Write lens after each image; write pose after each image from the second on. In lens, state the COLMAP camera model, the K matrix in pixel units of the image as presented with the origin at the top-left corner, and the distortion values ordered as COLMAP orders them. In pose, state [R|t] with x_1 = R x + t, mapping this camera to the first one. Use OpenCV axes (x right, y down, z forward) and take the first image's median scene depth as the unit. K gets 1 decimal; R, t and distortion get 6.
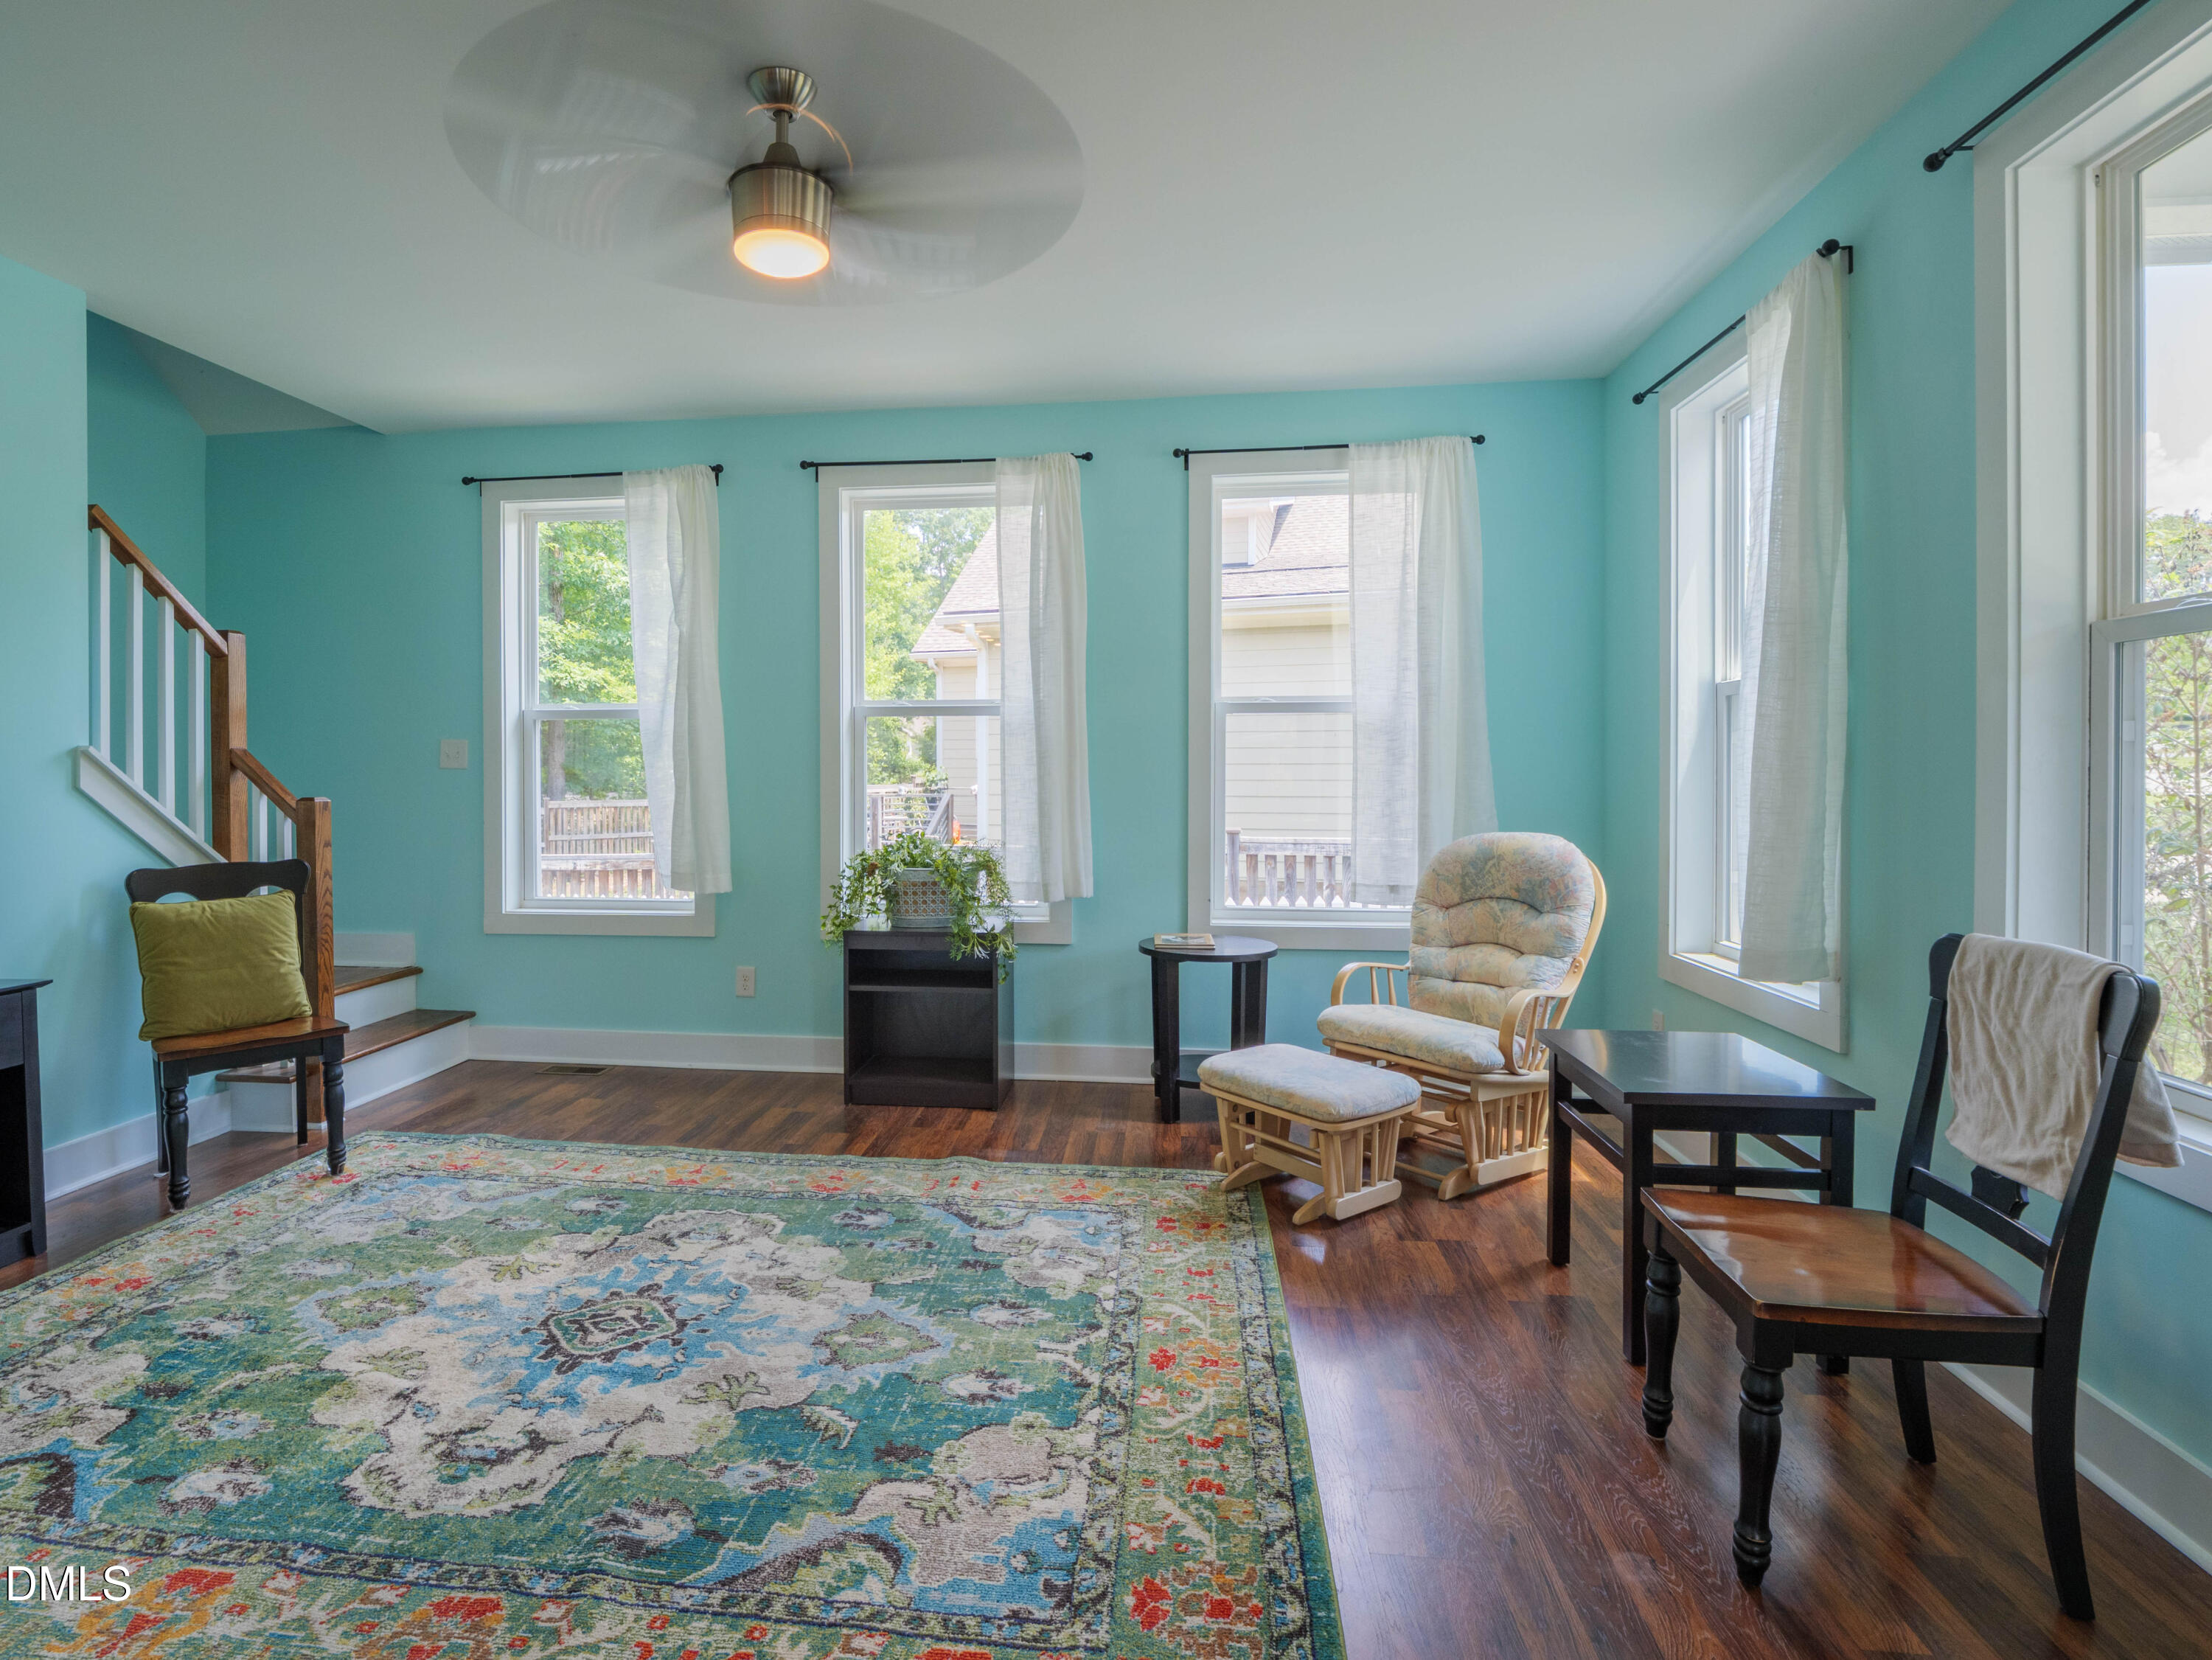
lens RADIAL K [[1135.1, 0, 1029.8], [0, 1135.1, 782.8], [0, 0, 1]] dist [-0.014114, -0.001250]
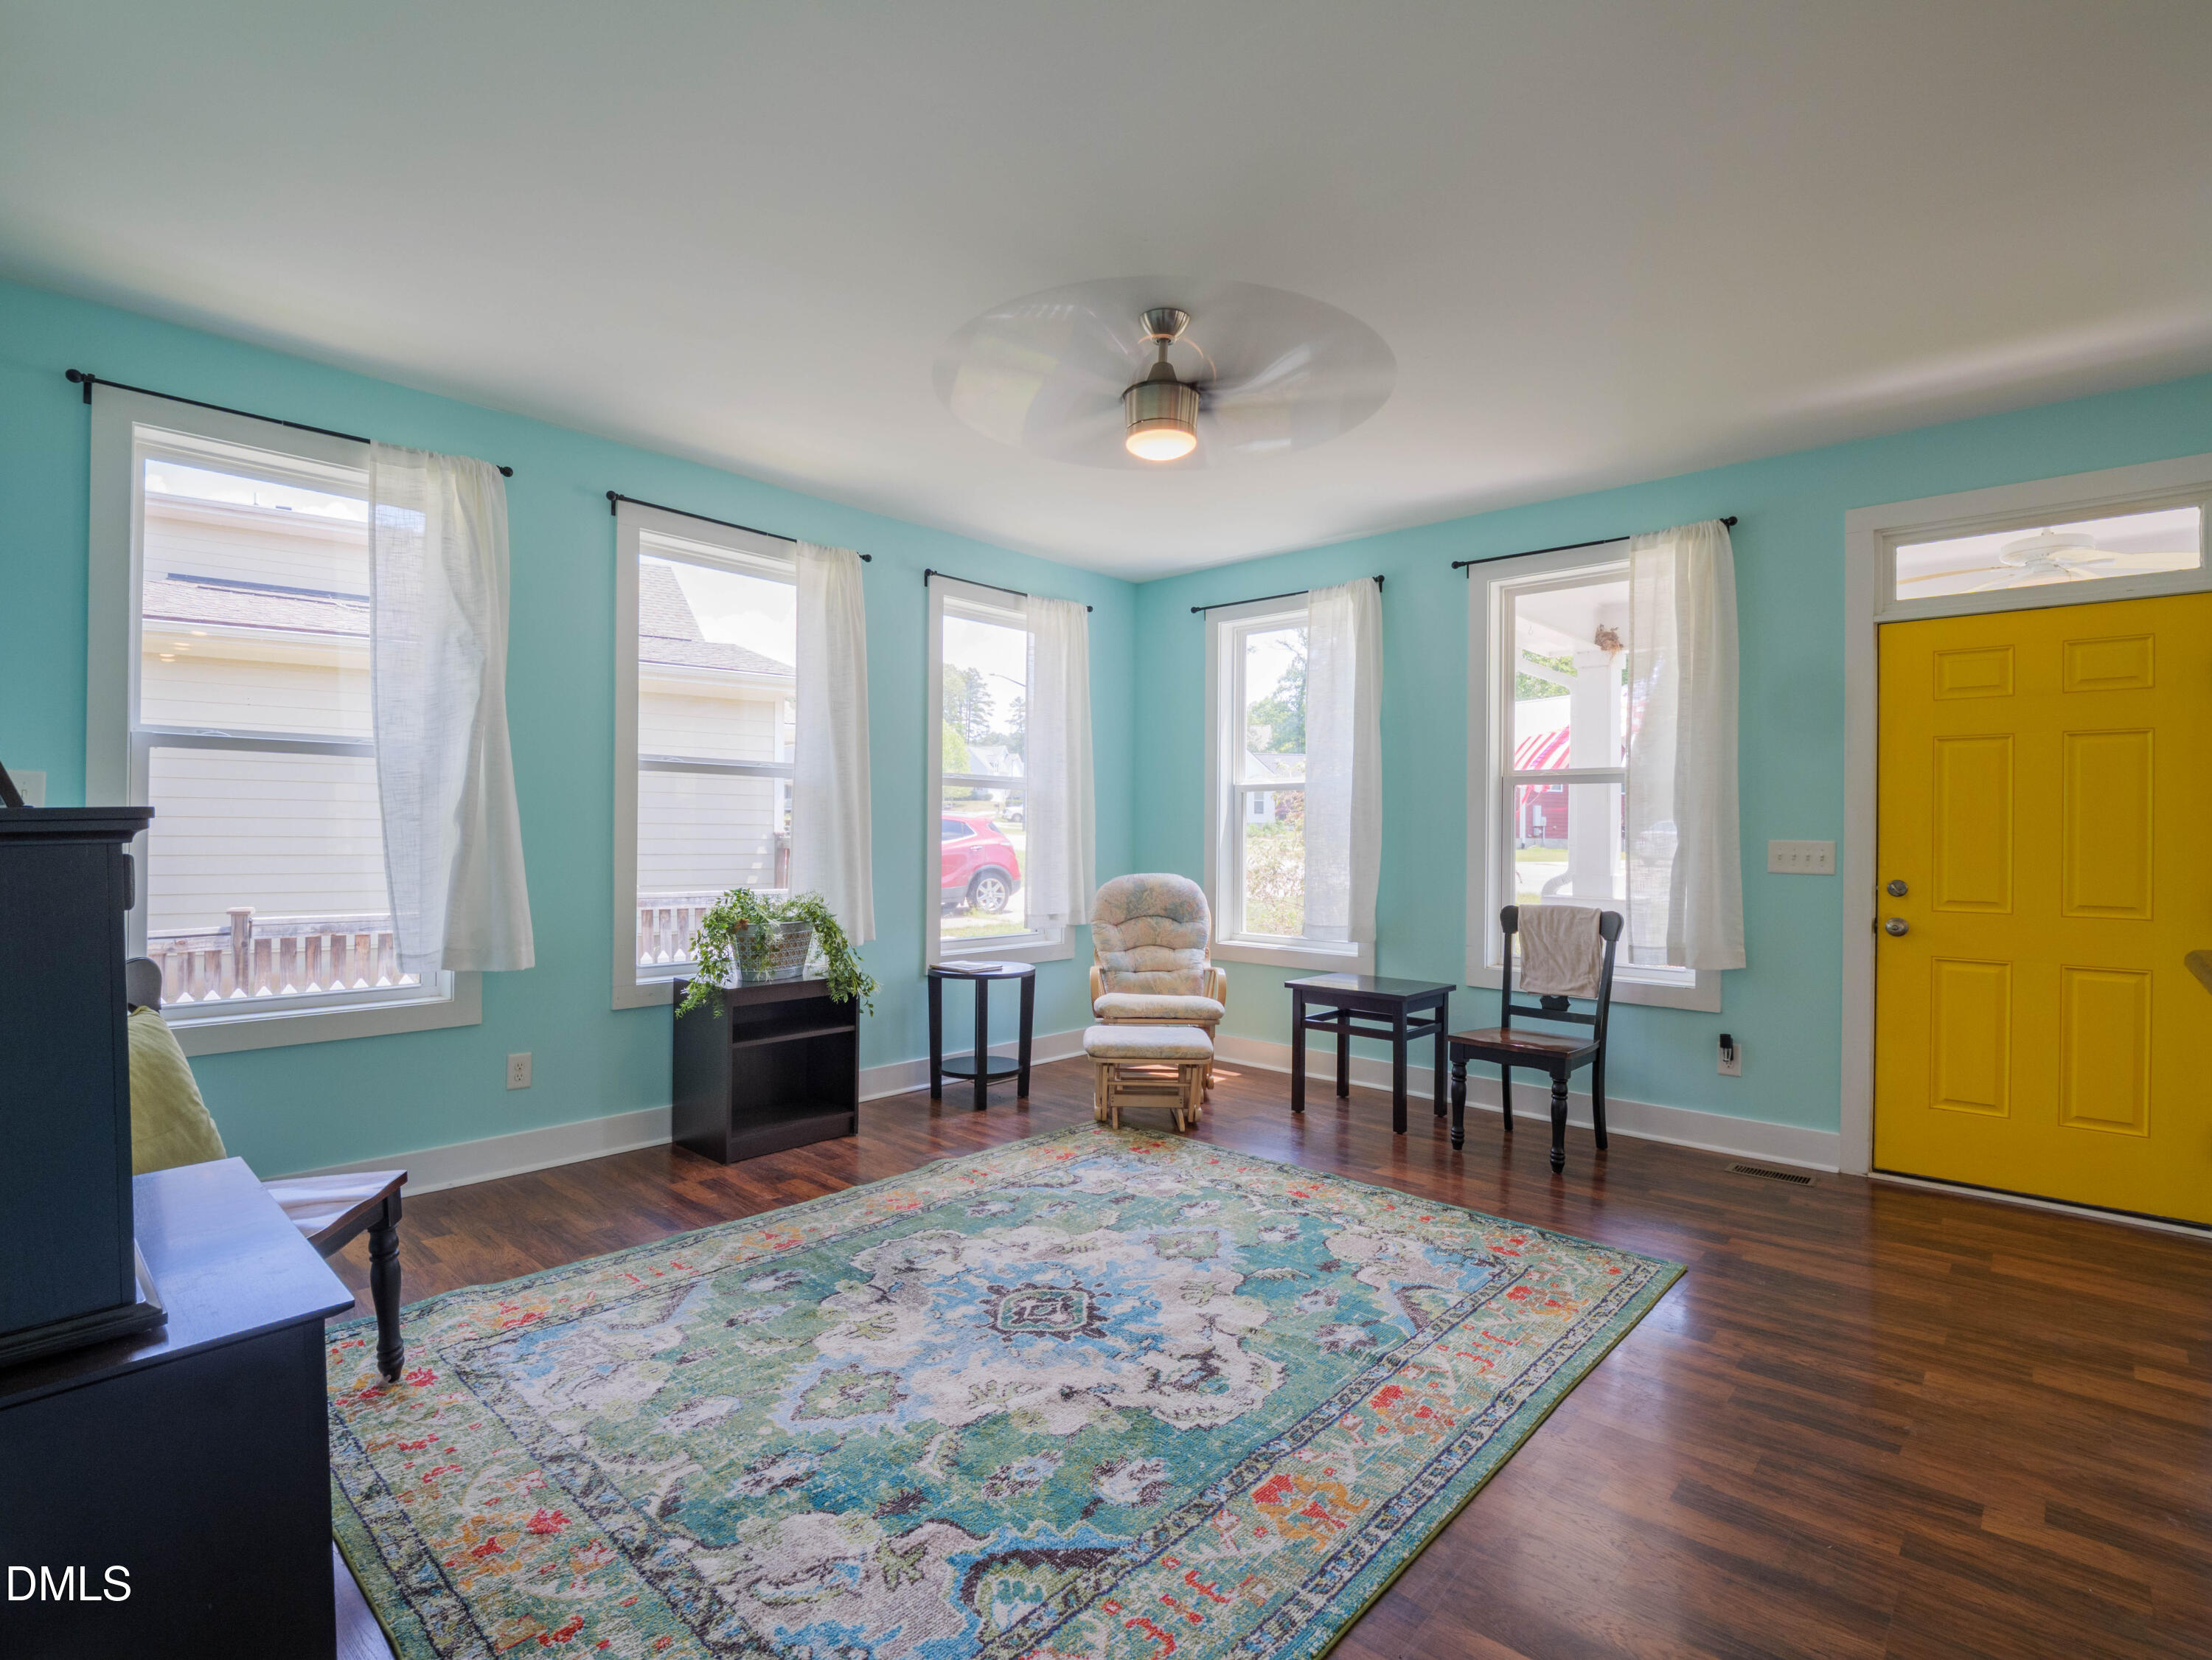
lens RADIAL K [[1065.2, 0, 1096.0], [0, 1065.2, 829.2], [0, 0, 1]] dist [-0.010342, -0.000333]
pose [[0.581694, 0.010705, 0.813337, -0.970746], [-0.002109, 0.999930, -0.011652, 0.000556], [-0.813405, 0.005063, 0.581676, 0.254082]]
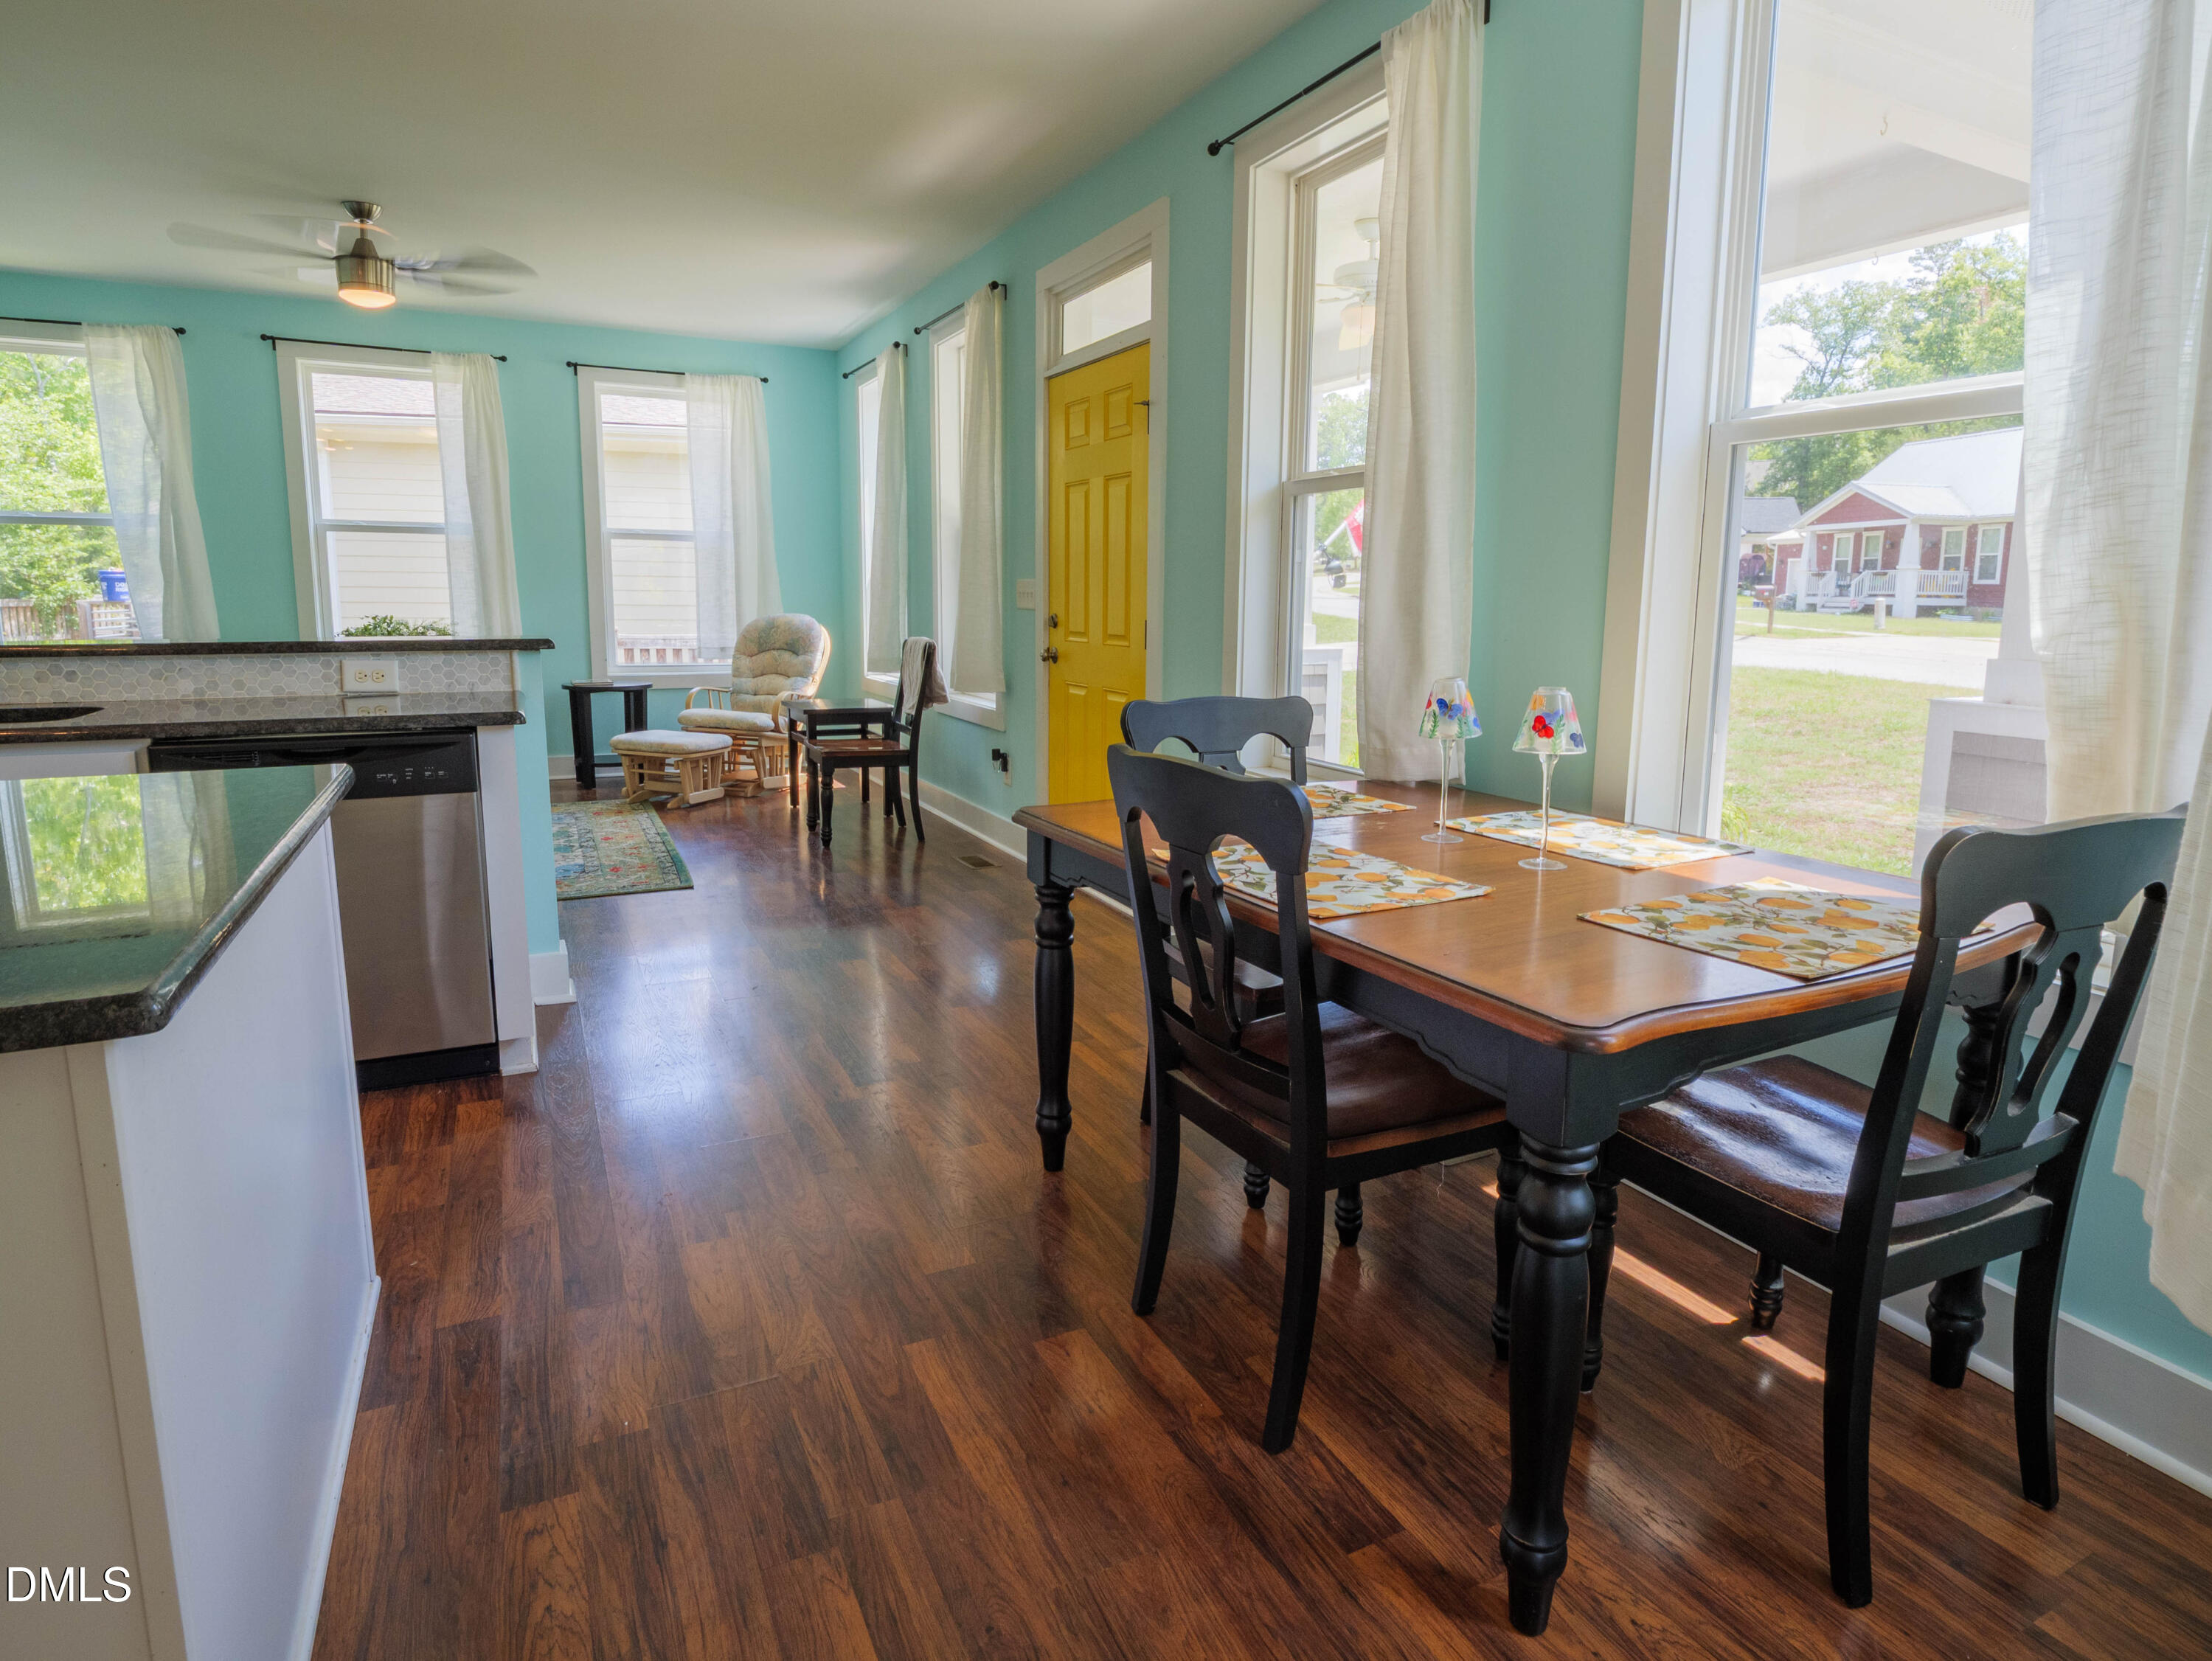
lens RADIAL K [[1224.7, 0, 1149.5], [0, 1224.7, 782.8], [0, 0, 1]] dist [-0.014486, -0.000935]
pose [[0.824827, -0.071595, 0.560834, -0.256407], [-0.011099, 0.989708, 0.142667, 0.032112], [-0.565276, -0.123901, 0.815544, -1.171012]]
